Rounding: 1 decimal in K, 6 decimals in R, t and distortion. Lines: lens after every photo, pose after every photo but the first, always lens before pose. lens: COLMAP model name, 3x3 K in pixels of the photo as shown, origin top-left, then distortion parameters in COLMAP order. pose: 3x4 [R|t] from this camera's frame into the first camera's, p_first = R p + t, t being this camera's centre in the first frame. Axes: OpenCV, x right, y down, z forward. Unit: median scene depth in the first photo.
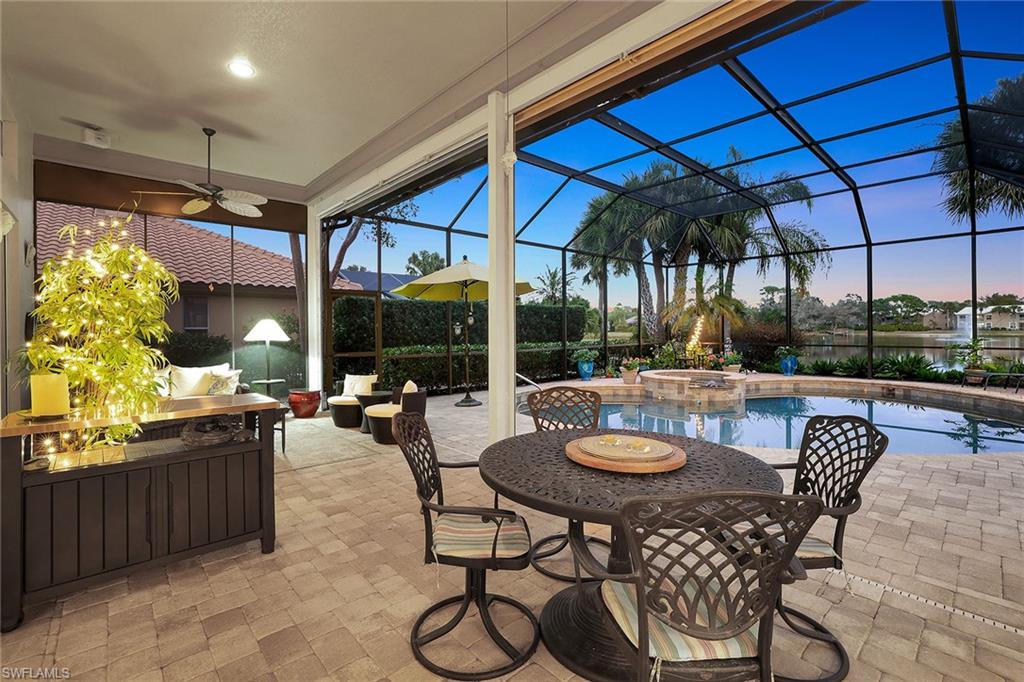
lens RADIAL K [[452.6, 0, 512.0], [0, 452.6, 341.0], [0, 0, 1]] dist [-0.047840, 0.018838]
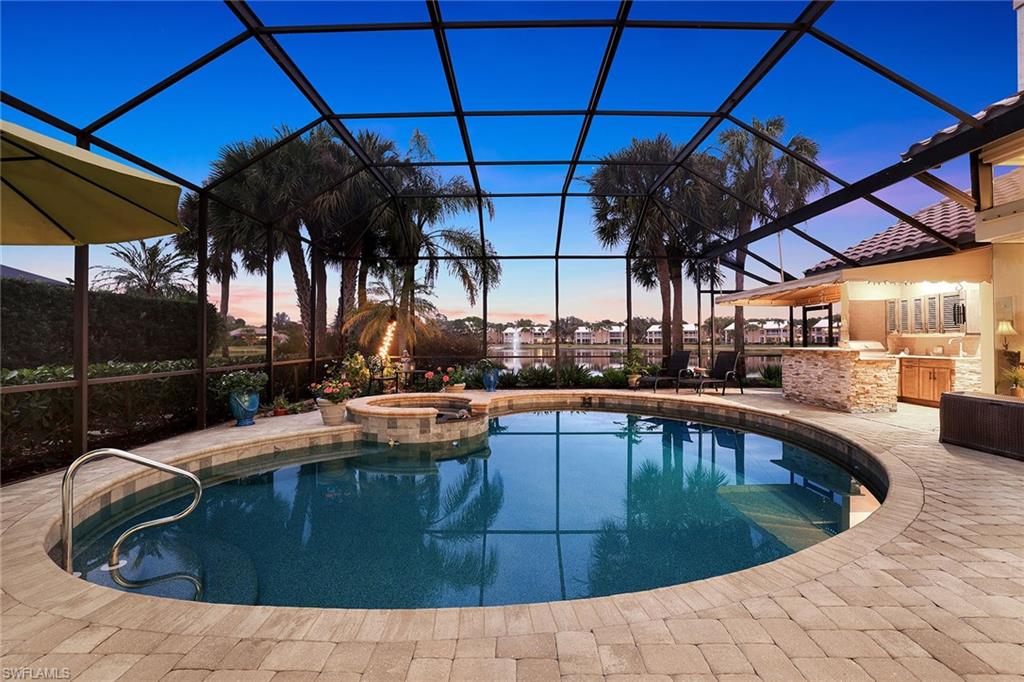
lens RADIAL K [[452.6, 0, 512.0], [0, 452.6, 341.0], [0, 0, 1]] dist [-0.047840, 0.018838]
pose [[0.683570, 0.005604, 0.729863, -0.022630], [0.017491, 0.999558, -0.024056, -0.001094], [-0.729675, 0.029210, 0.683170, 0.384338]]
